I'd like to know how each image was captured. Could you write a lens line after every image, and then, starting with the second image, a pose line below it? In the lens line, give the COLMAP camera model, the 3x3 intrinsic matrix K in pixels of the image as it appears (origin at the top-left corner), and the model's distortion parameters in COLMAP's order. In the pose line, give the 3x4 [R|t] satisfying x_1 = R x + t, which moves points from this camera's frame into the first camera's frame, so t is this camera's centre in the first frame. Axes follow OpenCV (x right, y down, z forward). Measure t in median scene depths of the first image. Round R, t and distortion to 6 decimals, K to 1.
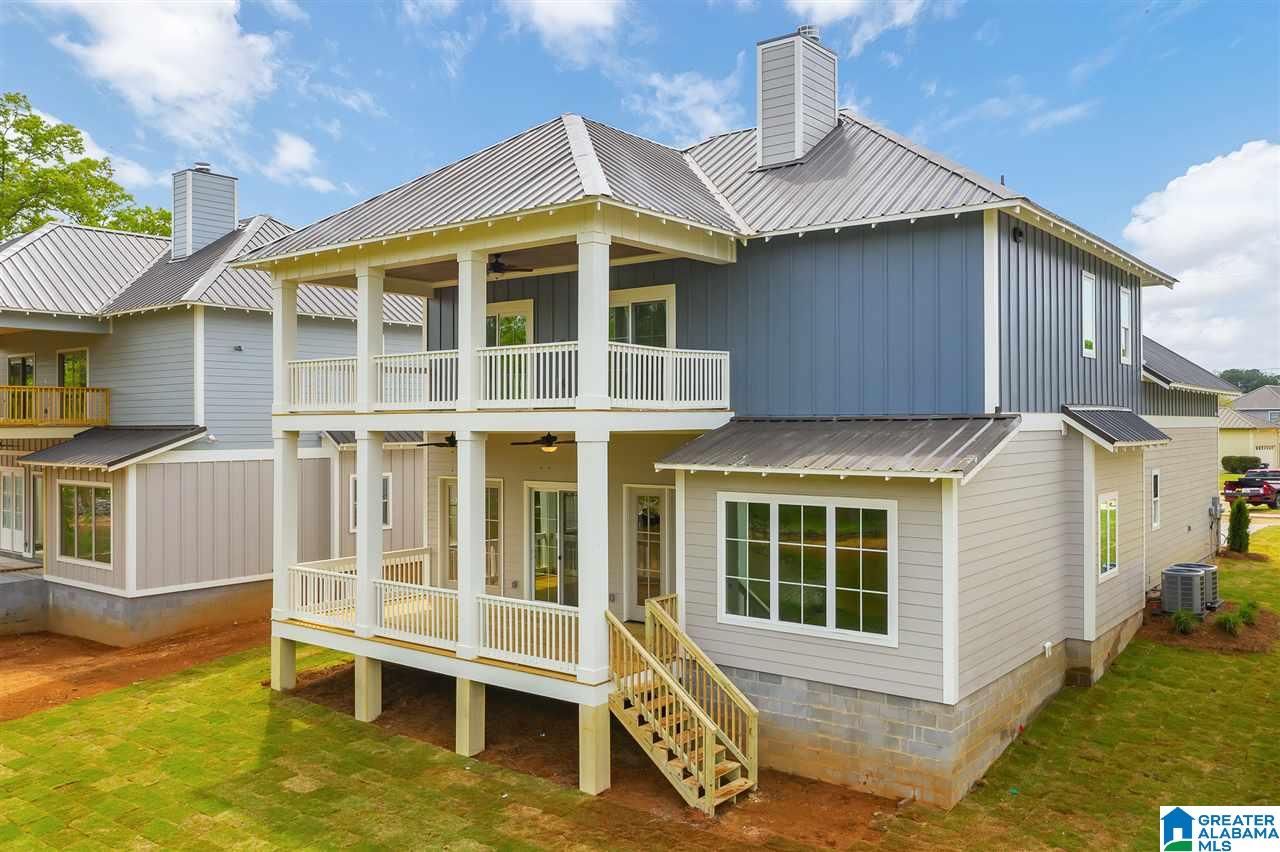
lens RADIAL K [[1015.6, 0, 640.0], [0, 1015.6, 426.0], [0, 0, 1]] dist [0.001416, -0.000089]
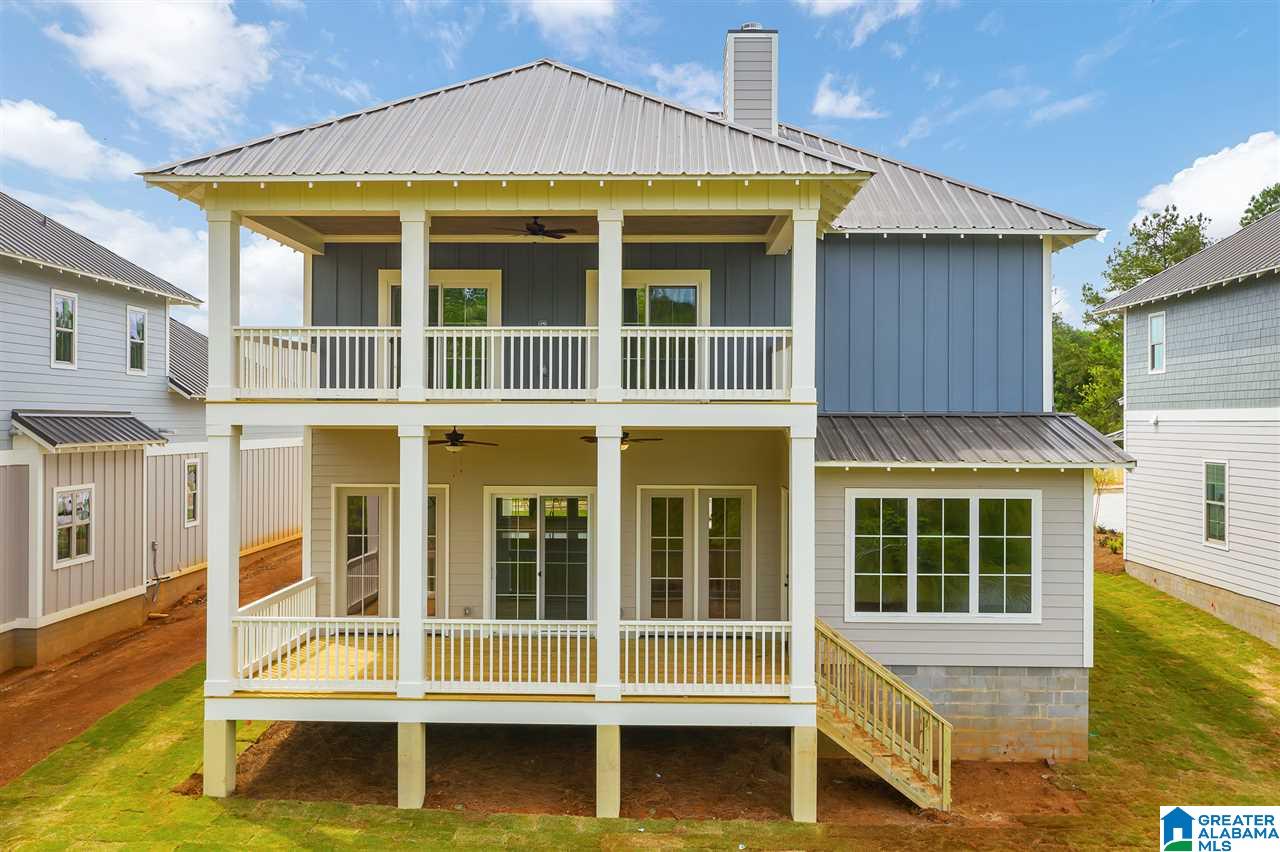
lens RADIAL K [[1015.6, 0, 640.0], [0, 1015.6, 426.0], [0, 0, 1]] dist [0.001416, -0.000089]
pose [[0.804558, 0.003015, 0.593867, -0.687706], [-0.003744, 0.999993, -0.000004, 0.005176], [-0.593863, -0.002220, 0.804563, 0.340177]]
